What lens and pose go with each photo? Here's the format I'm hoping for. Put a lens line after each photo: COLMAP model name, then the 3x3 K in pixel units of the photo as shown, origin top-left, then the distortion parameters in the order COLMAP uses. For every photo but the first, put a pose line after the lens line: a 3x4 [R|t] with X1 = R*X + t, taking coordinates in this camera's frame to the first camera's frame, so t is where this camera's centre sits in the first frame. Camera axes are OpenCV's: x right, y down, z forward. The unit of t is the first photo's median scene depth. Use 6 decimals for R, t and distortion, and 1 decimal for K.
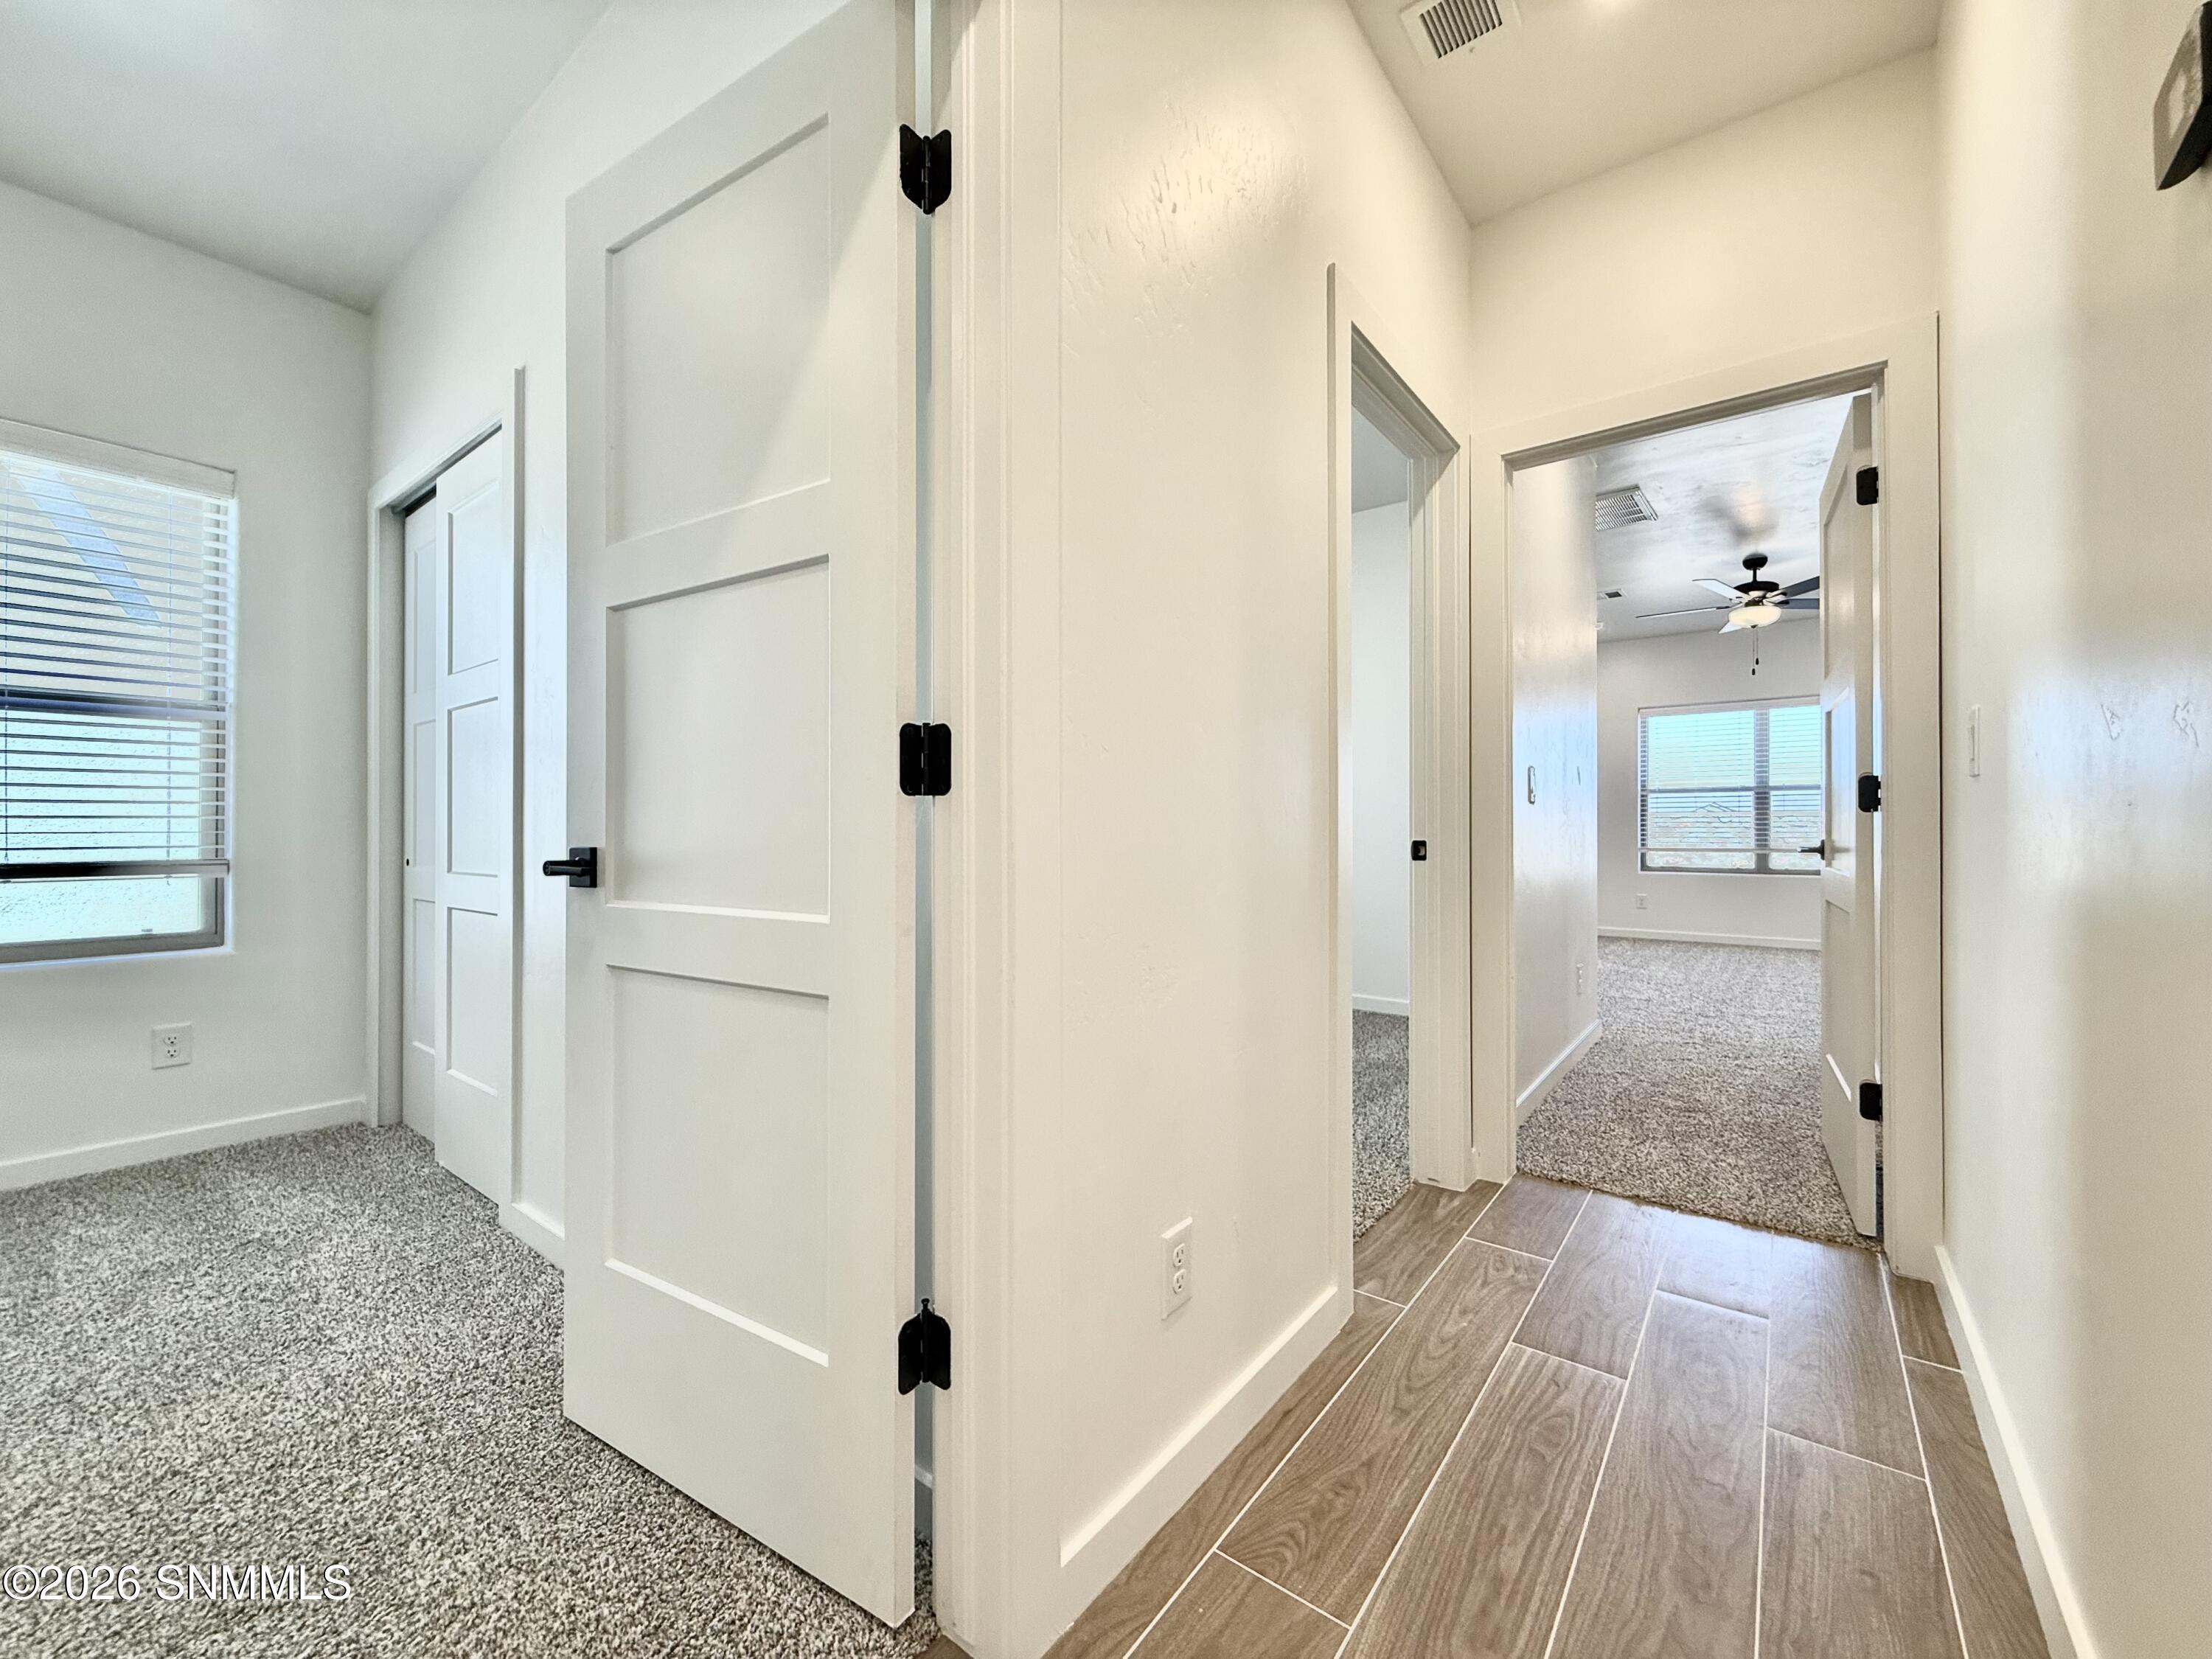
lens RADIAL K [[882.4, 0, 1095.3], [0, 882.4, 827.9], [0, 0, 1]] dist [0.000641, 0.000043]
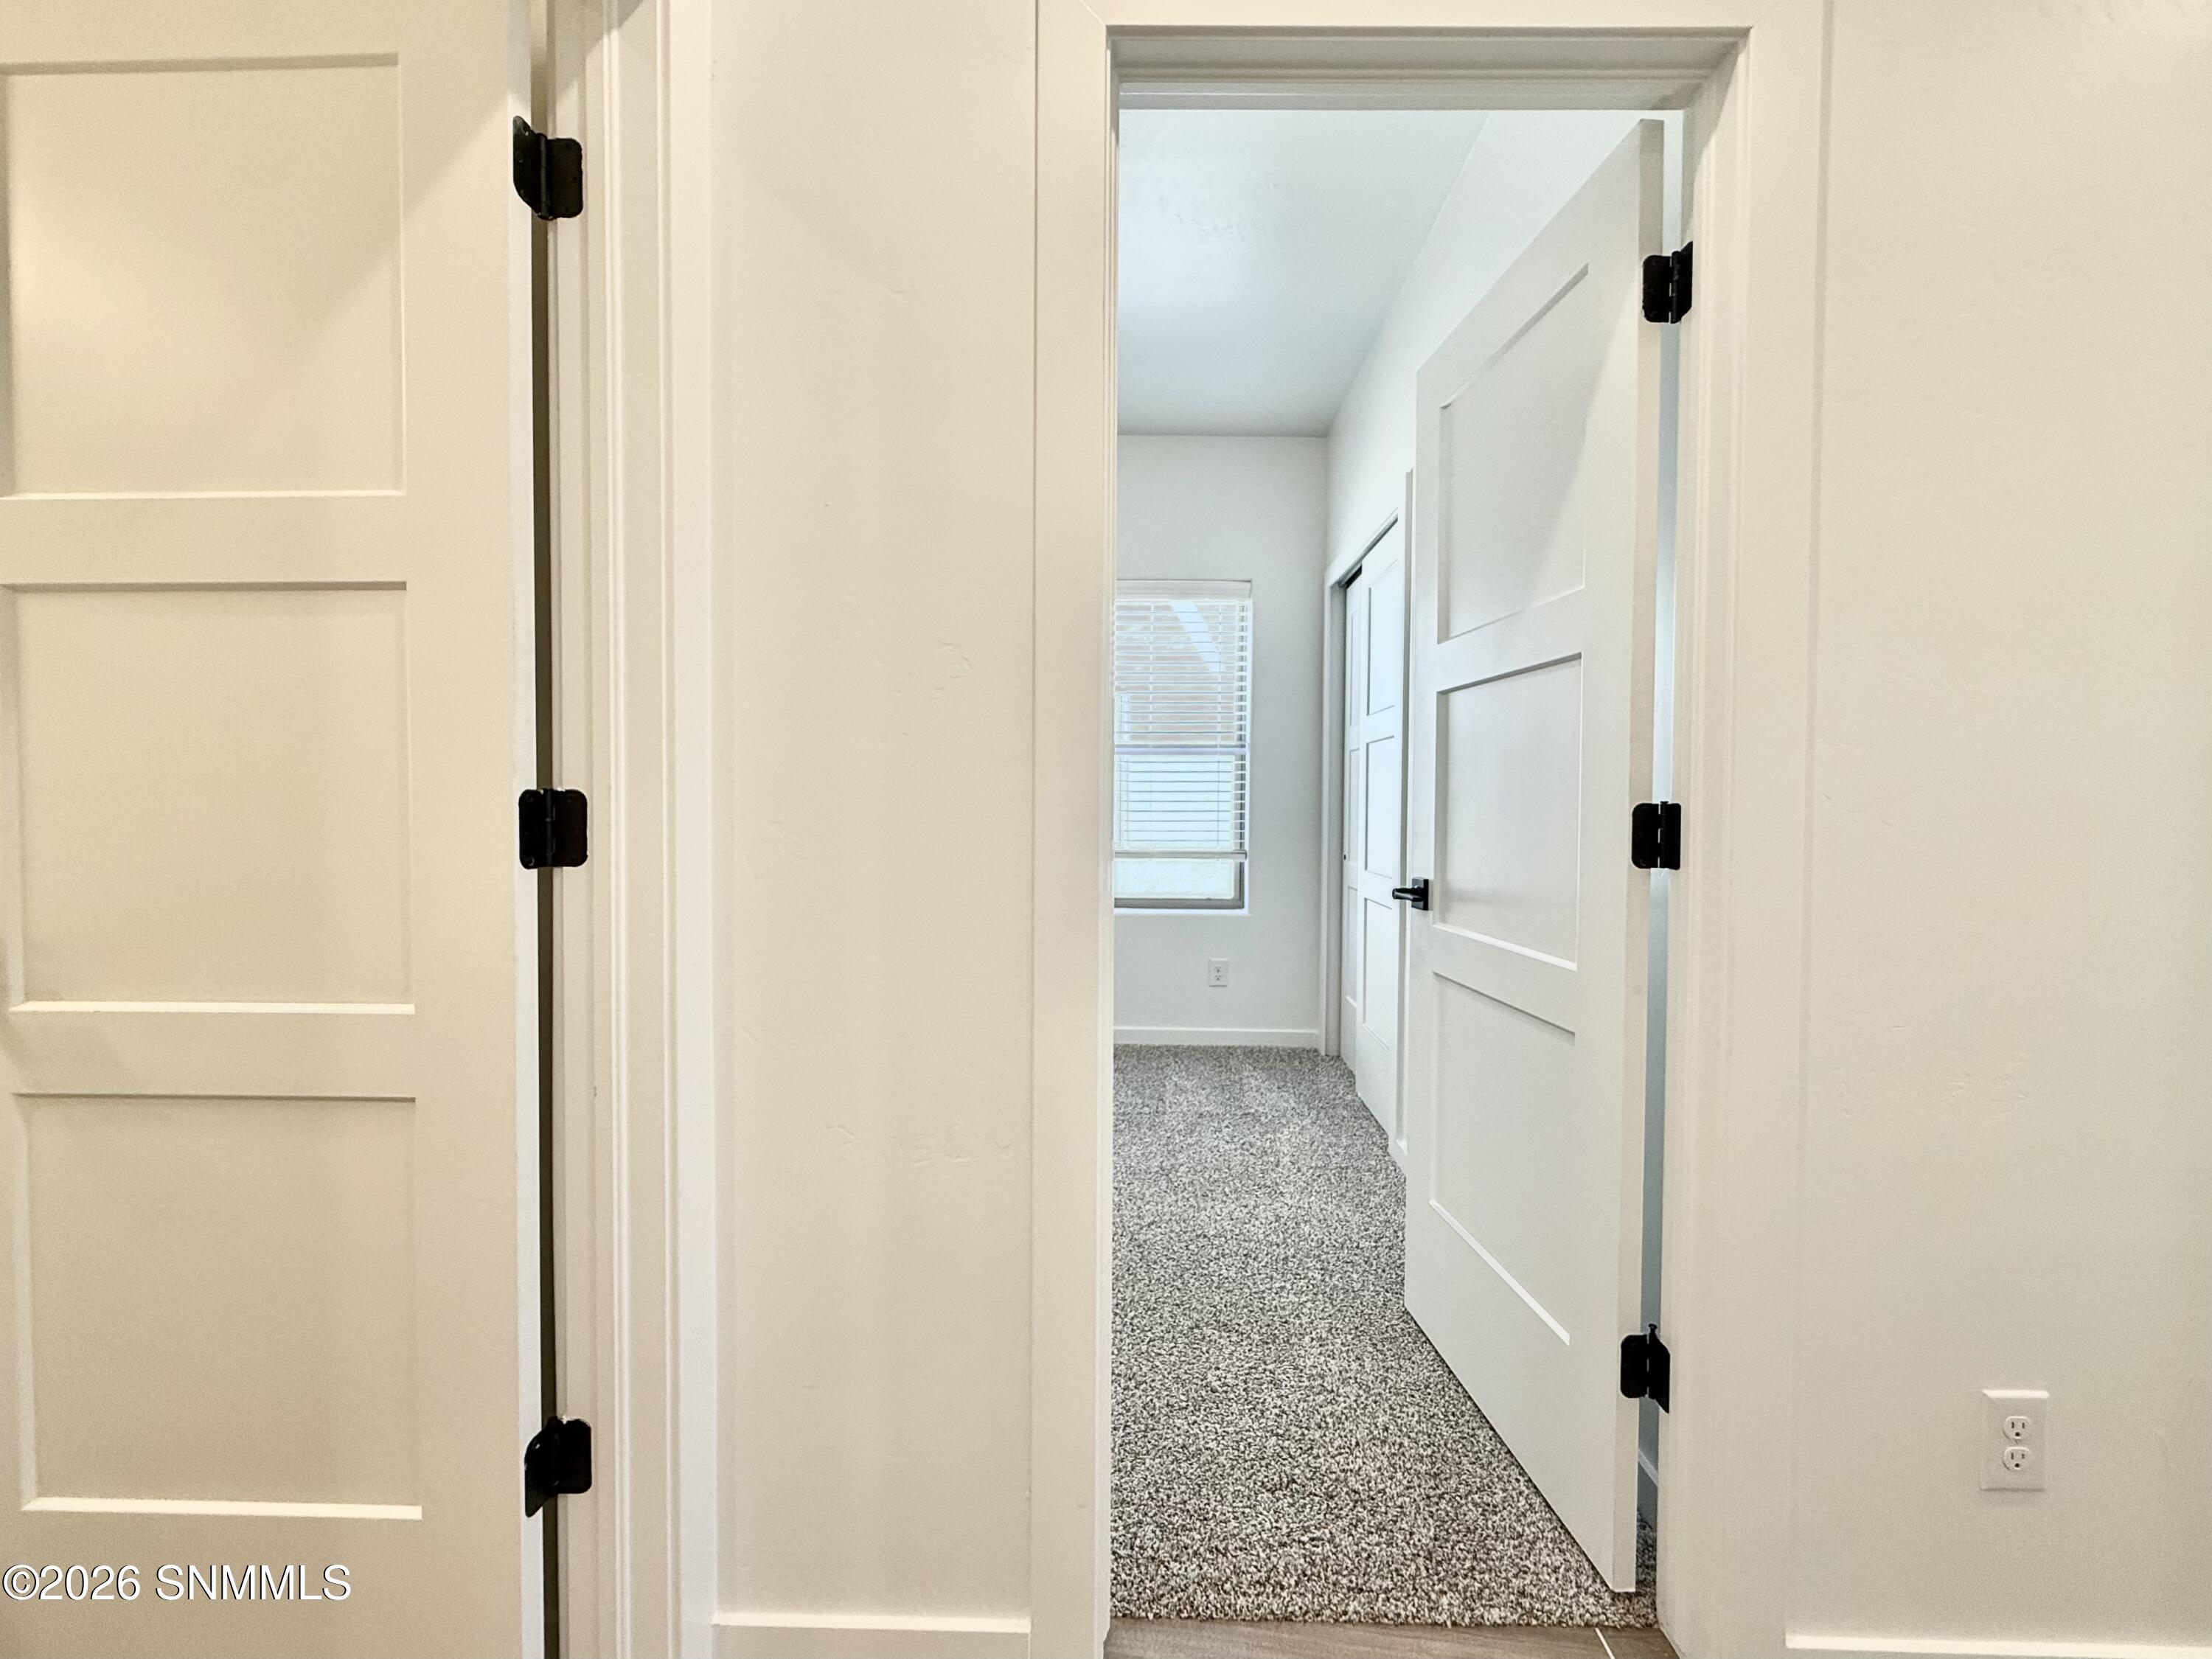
lens RADIAL K [[941.2, 0, 1129.3], [0, 941.2, 825.0], [0, 0, 1]] dist [0.001362, 0.000127]
pose [[0.604816, 0.024192, -0.795998, 0.174242], [-0.003499, 0.999610, 0.027721, -0.062507], [0.796358, -0.013981, 0.604664, -0.116650]]
